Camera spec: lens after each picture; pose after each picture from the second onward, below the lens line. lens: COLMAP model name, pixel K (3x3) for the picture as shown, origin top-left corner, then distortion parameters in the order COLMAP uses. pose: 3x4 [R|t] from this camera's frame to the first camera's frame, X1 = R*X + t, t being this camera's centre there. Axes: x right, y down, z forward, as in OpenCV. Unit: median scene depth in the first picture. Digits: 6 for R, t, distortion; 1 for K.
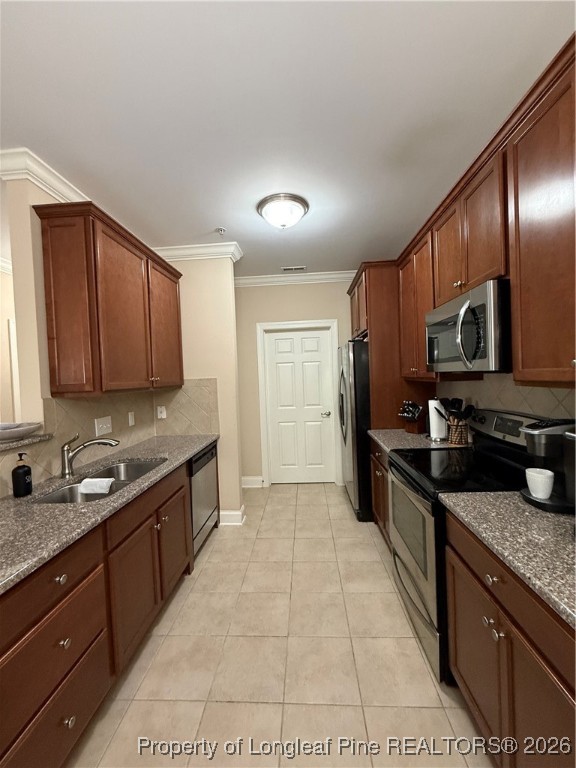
lens RADIAL K [[308.1, 0, 287.7], [0, 308.1, 381.4], [0, 0, 1]] dist [0.001530, 0.000213]
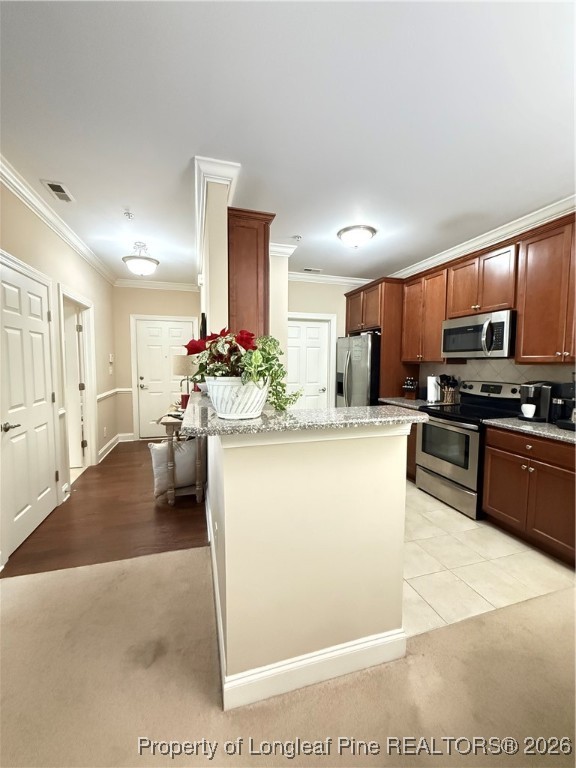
lens RADIAL K [[308.1, 0, 287.7], [0, 308.1, 381.4], [0, 0, 1]] dist [0.001530, 0.000213]
pose [[0.937728, 0.020096, 0.346789, -1.001108], [-0.033728, 0.998876, 0.033316, 0.080129], [-0.345730, -0.042937, 0.937351, -0.273773]]
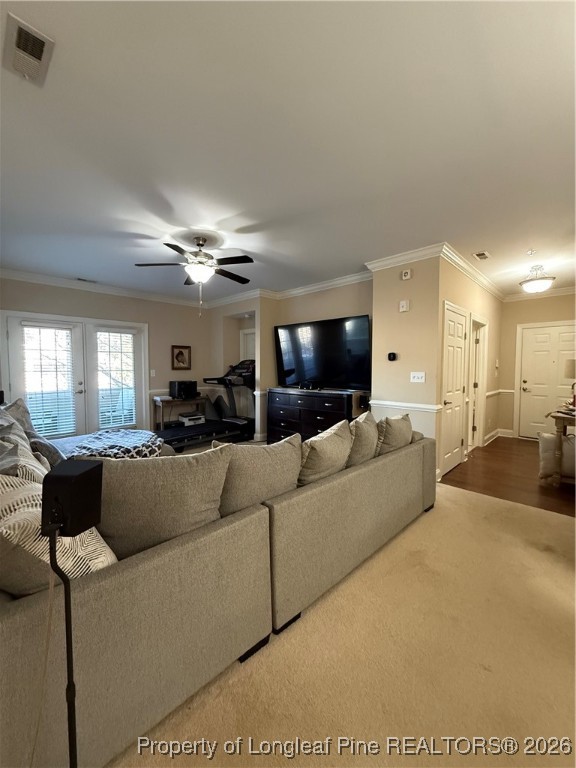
lens RADIAL K [[308.1, 0, 287.7], [0, 308.1, 381.4], [0, 0, 1]] dist [0.001530, 0.000213]
pose [[0.753990, 0.073792, -0.652728, -1.041351], [-0.045384, 0.997148, 0.060305, 0.103243], [0.655316, -0.015846, 0.755188, -0.881042]]
